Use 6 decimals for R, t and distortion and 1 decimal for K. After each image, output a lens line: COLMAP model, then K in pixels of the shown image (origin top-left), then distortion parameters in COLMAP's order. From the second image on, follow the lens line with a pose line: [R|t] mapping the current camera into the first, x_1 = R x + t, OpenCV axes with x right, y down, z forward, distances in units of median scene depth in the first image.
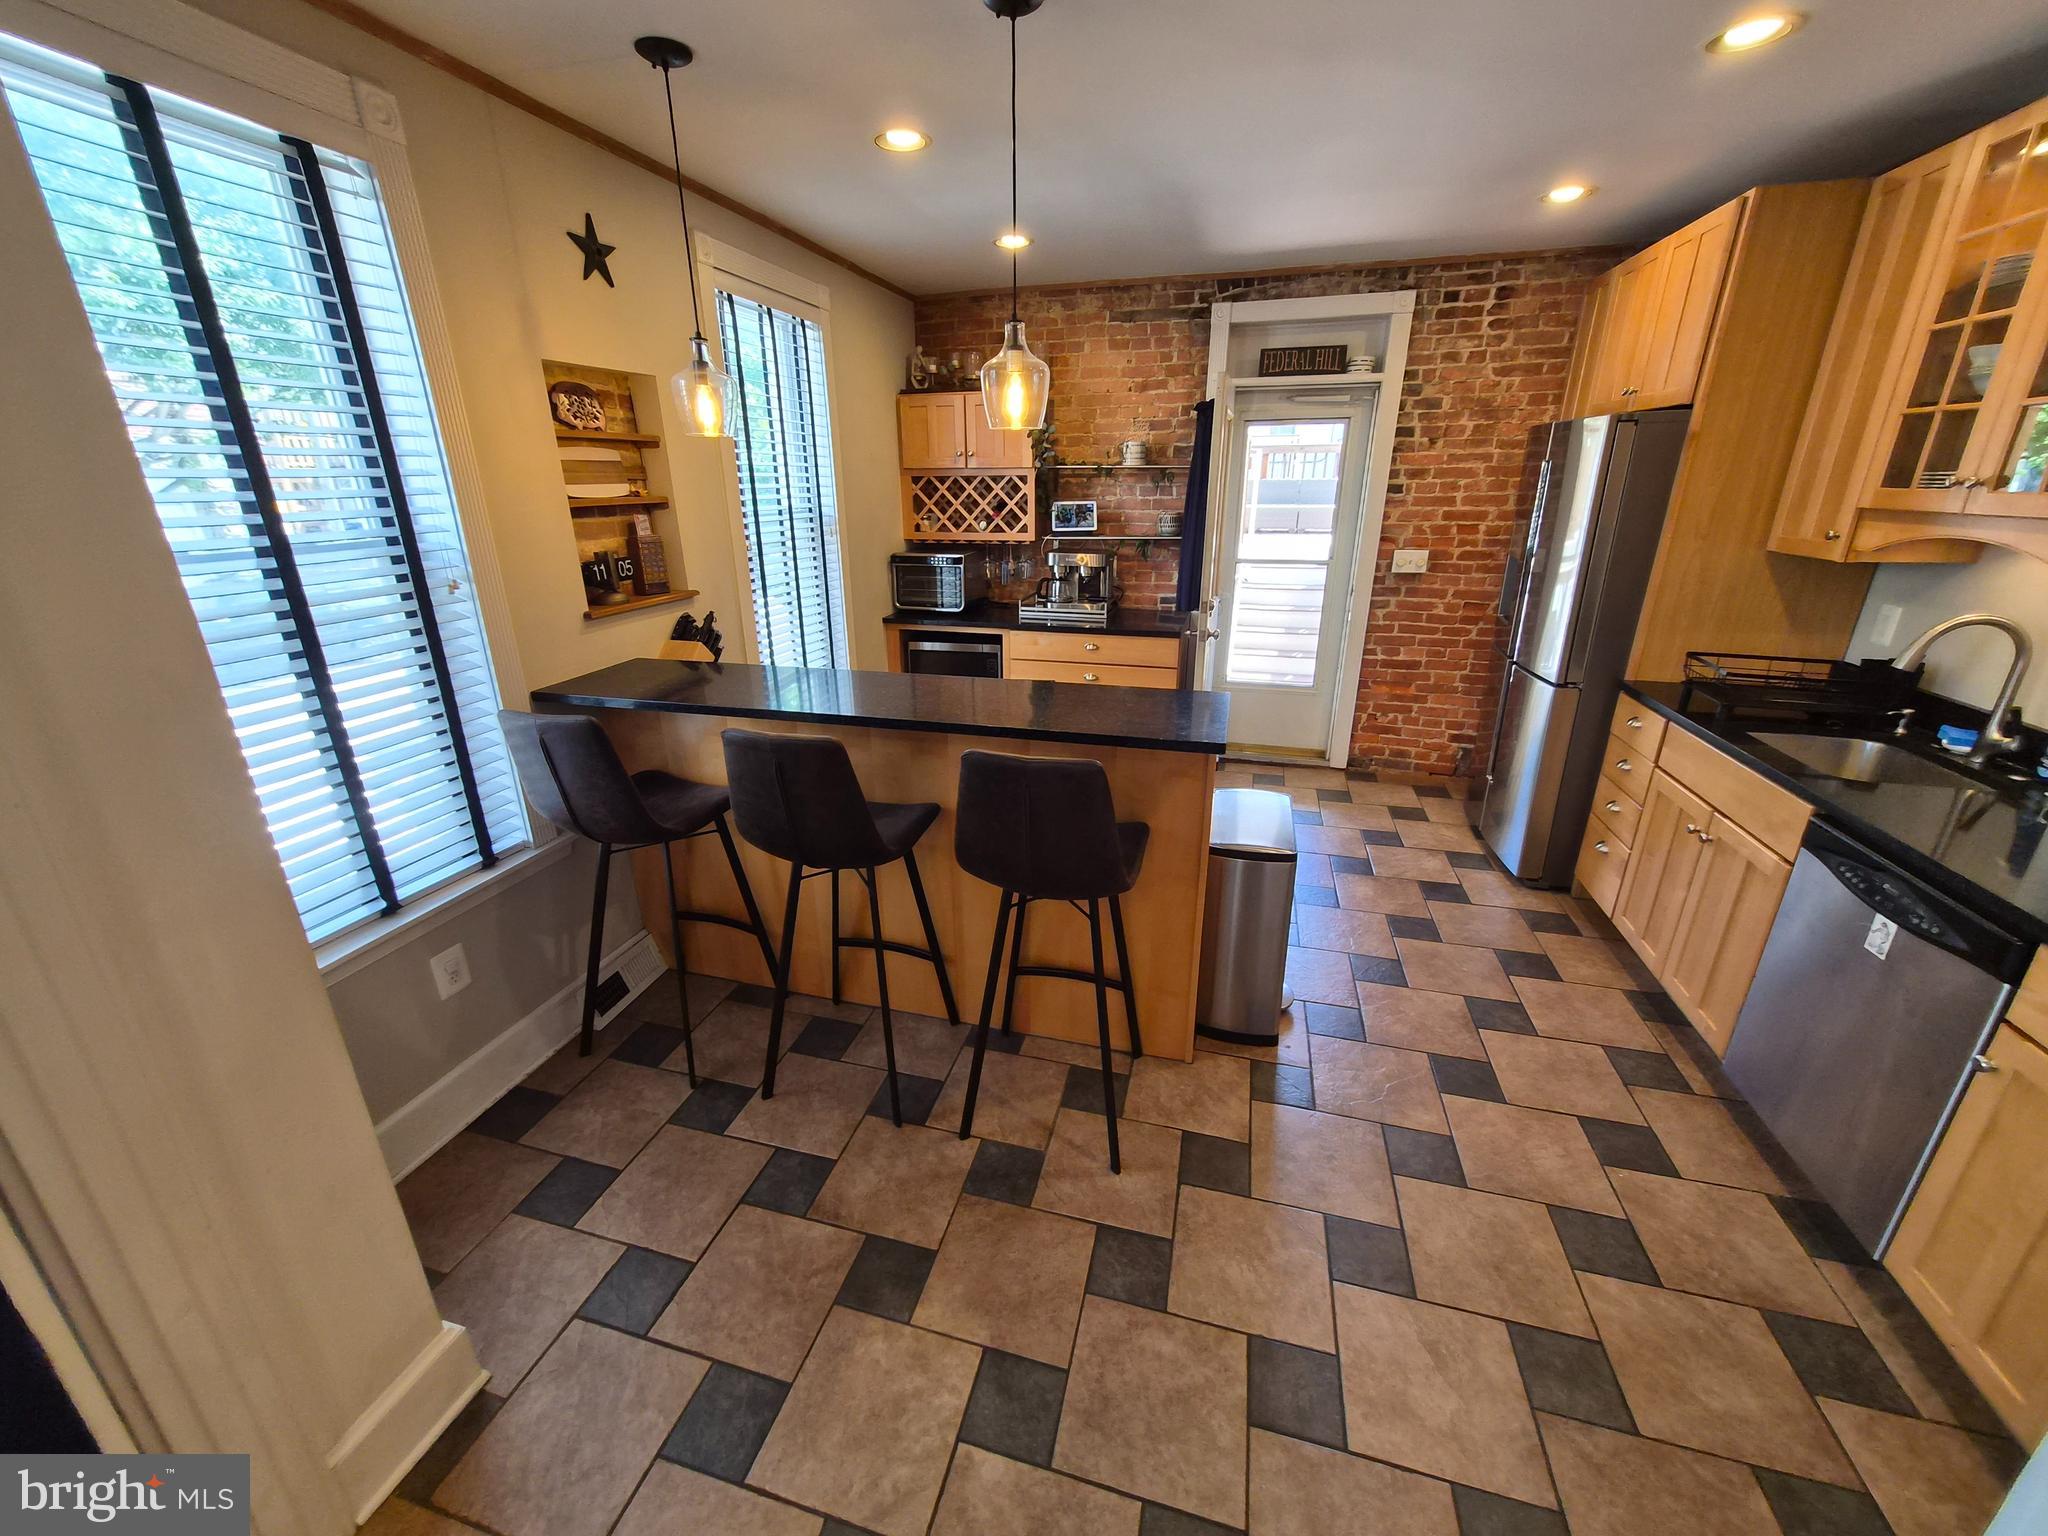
lens RADIAL K [[814.3, 0, 1007.8], [0, 814.3, 767.1], [0, 0, 1]] dist [0.005515, -0.000030]
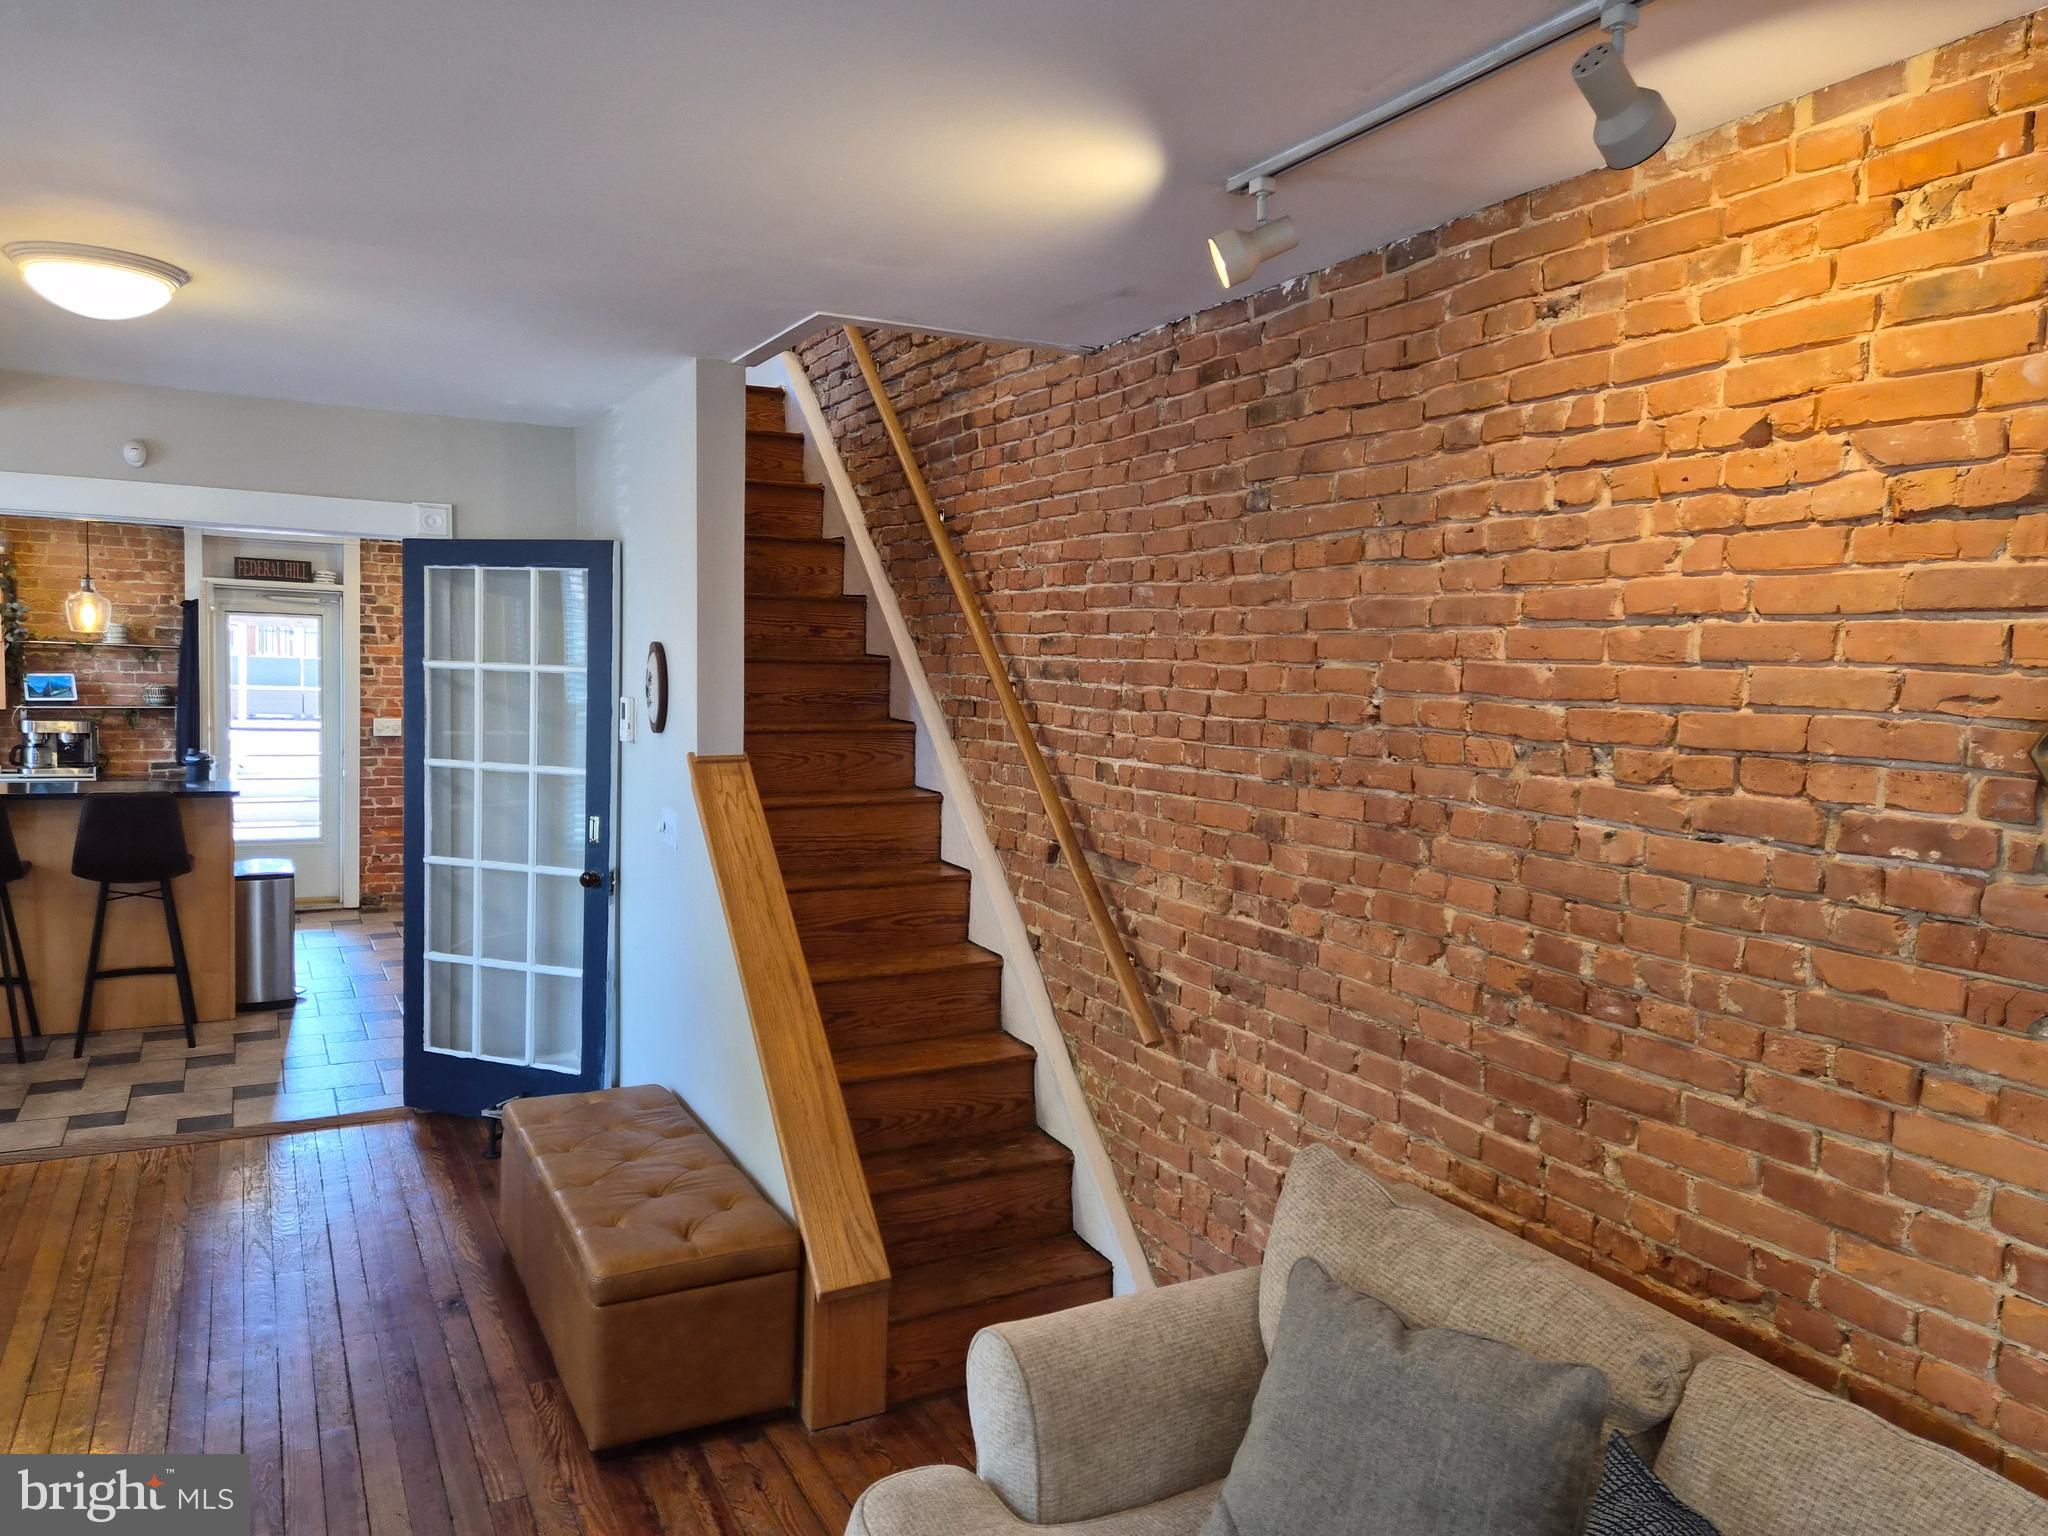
lens RADIAL K [[1415.5, 0, 1046.1], [0, 1415.5, 764.1], [0, 0, 1]] dist [0.070889, -0.059519]
pose [[0.704209, -0.019417, 0.709727, -0.346100], [0.200755, 0.964278, -0.172814, 0.374820], [-0.681019, 0.264178, 0.682951, -1.141840]]
